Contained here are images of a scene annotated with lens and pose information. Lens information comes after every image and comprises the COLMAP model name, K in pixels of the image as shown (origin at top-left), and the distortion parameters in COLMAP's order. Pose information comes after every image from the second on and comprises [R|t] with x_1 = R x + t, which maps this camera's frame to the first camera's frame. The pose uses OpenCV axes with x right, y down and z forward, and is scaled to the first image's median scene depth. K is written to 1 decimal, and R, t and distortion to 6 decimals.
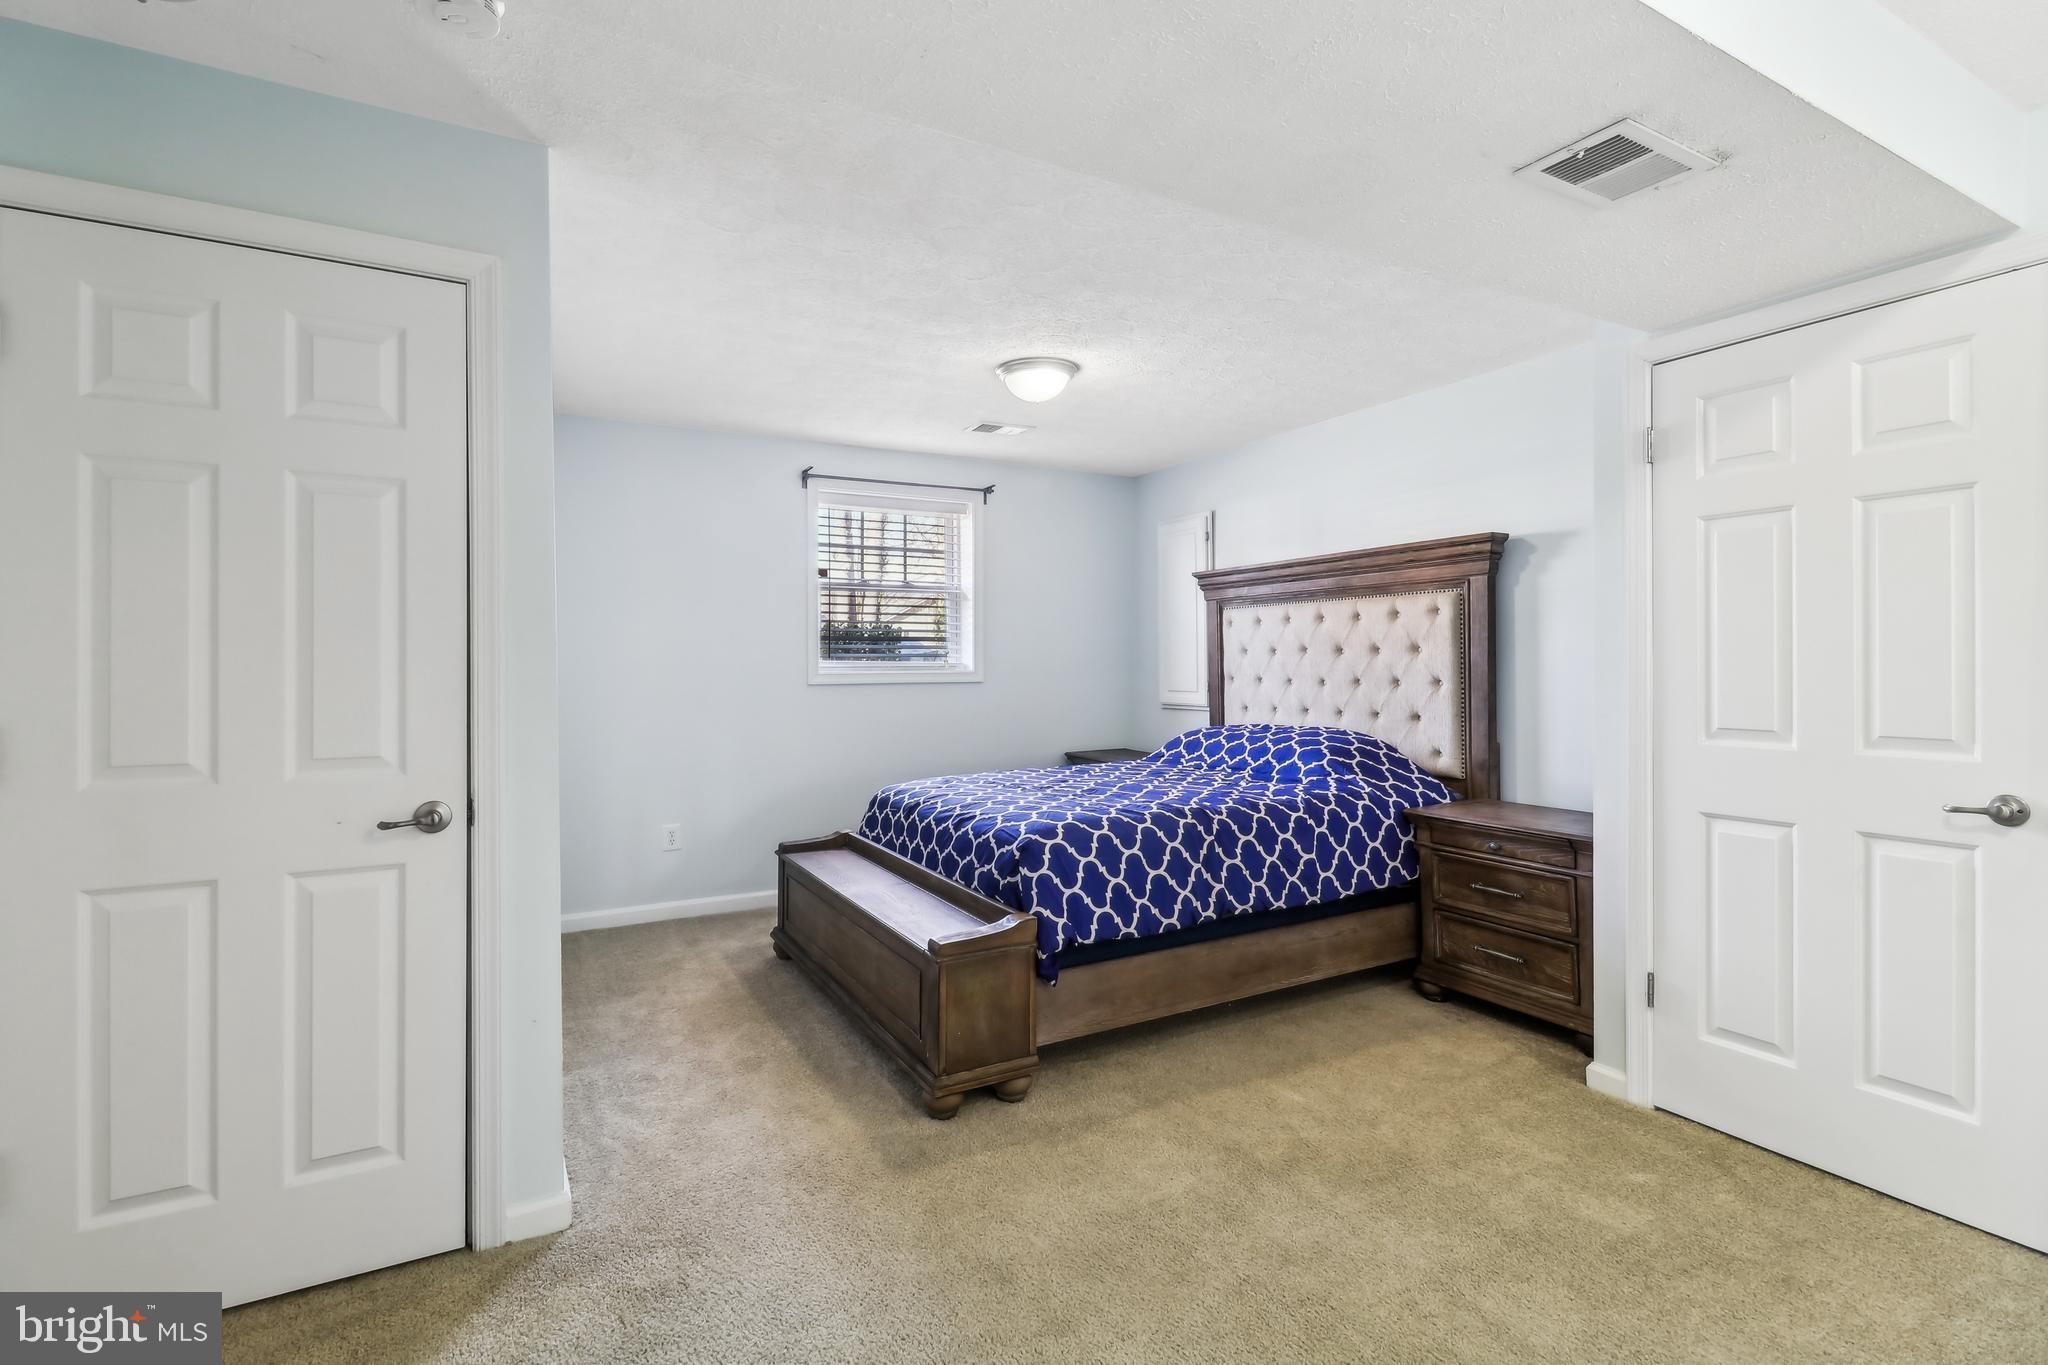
lens RADIAL K [[952.8, 0, 1004.3], [0, 952.8, 677.7], [0, 0, 1]] dist [-0.001578, -0.013492]
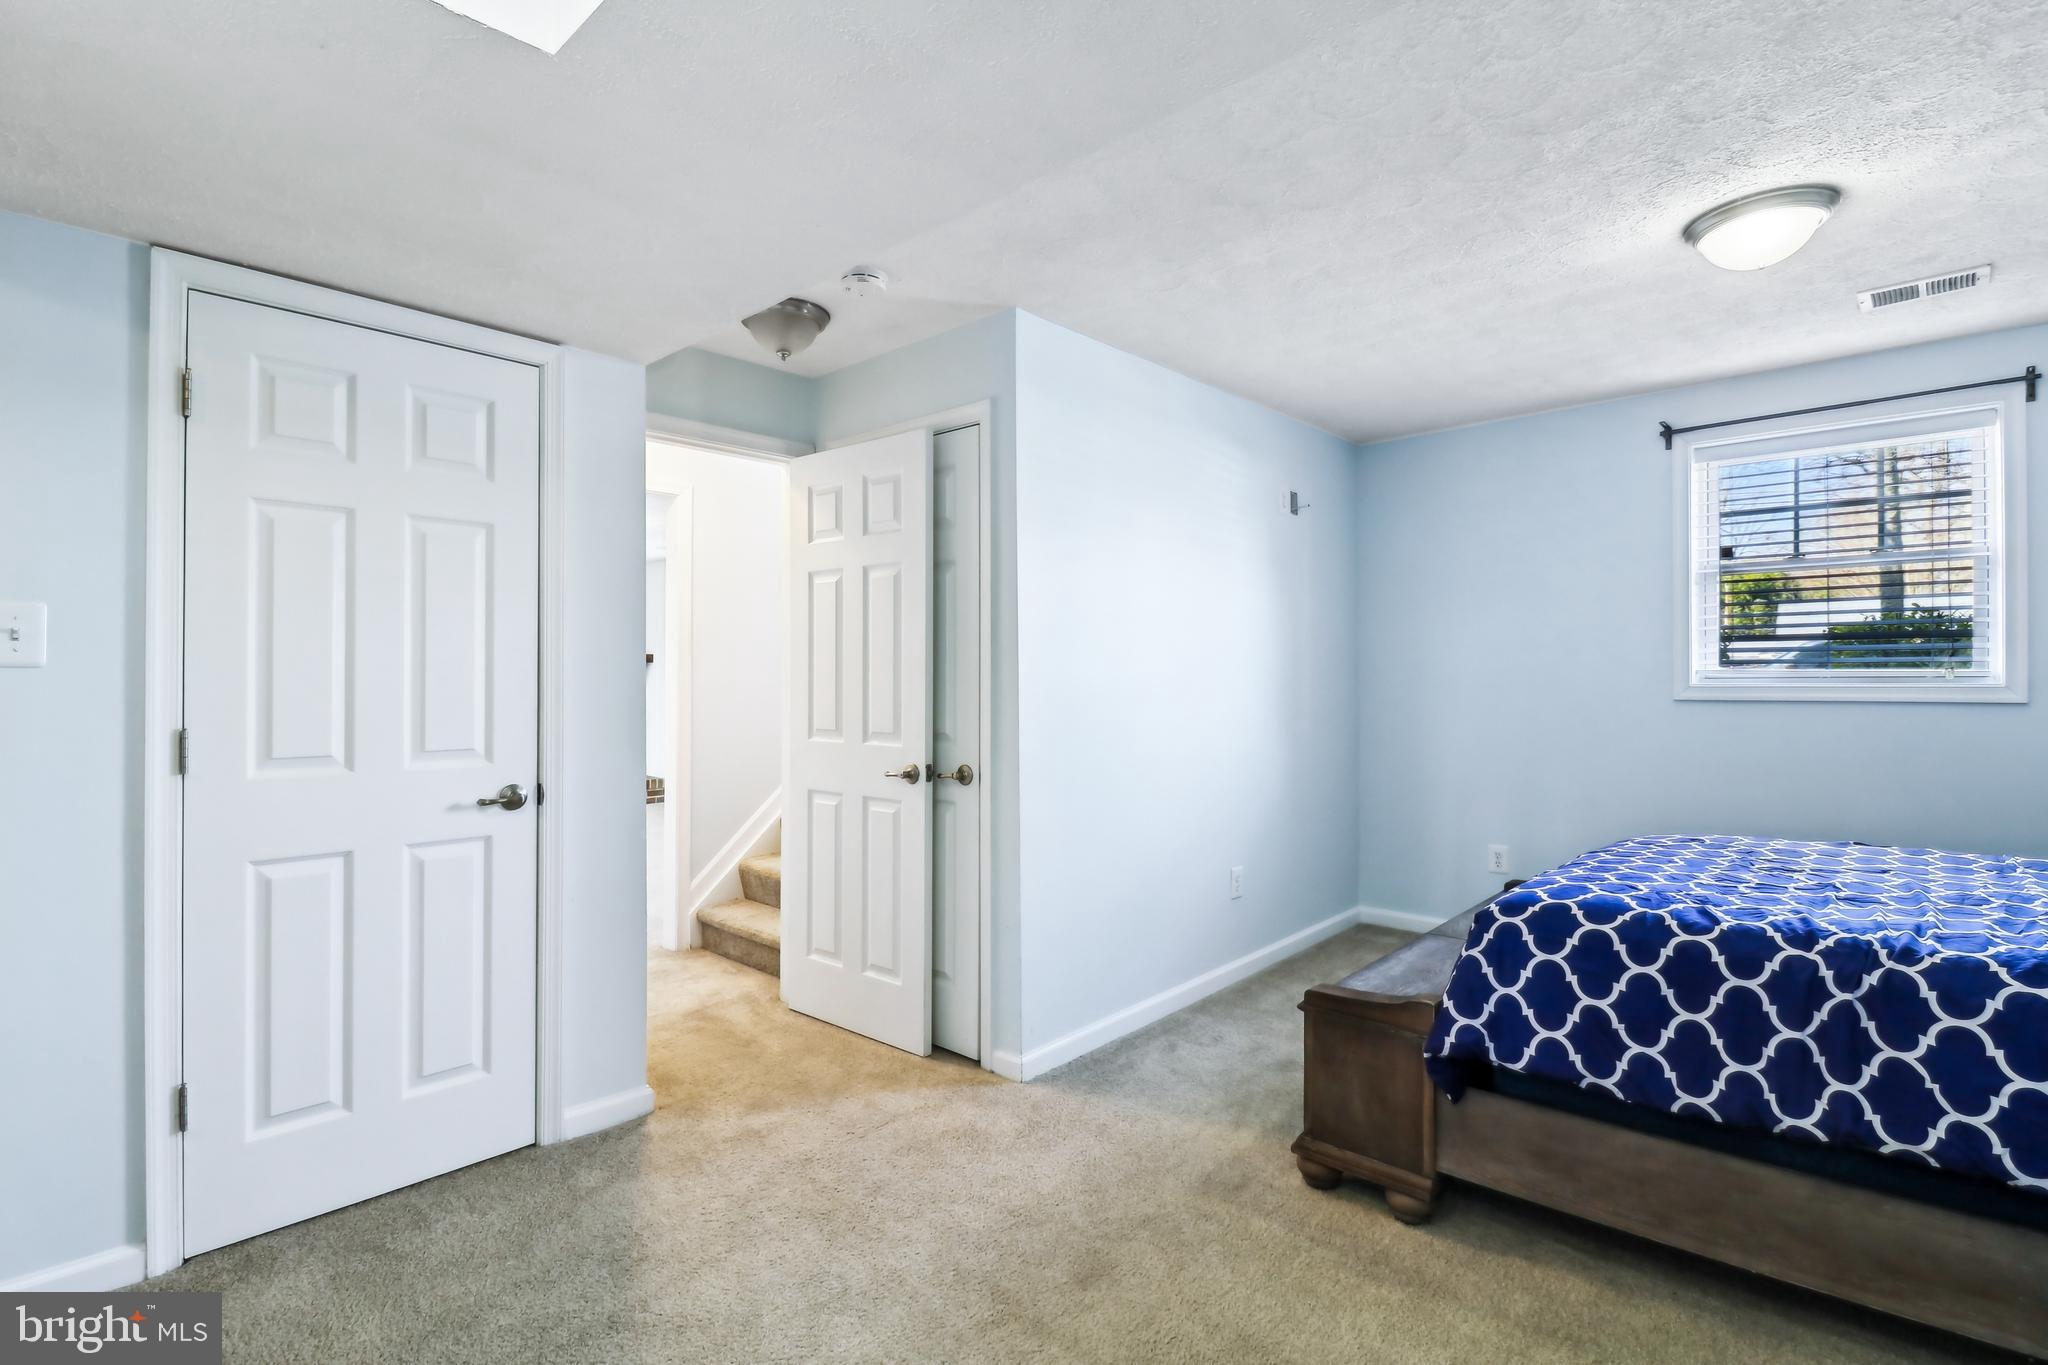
lens RADIAL K [[952.8, 0, 1004.3], [0, 952.8, 677.7], [0, 0, 1]] dist [-0.001578, -0.013492]
pose [[0.302599, 0.006910, -0.953093, 0.623845], [-0.005958, 0.999968, 0.005358, -0.017884], [0.953099, 0.004057, 0.302631, 0.395973]]
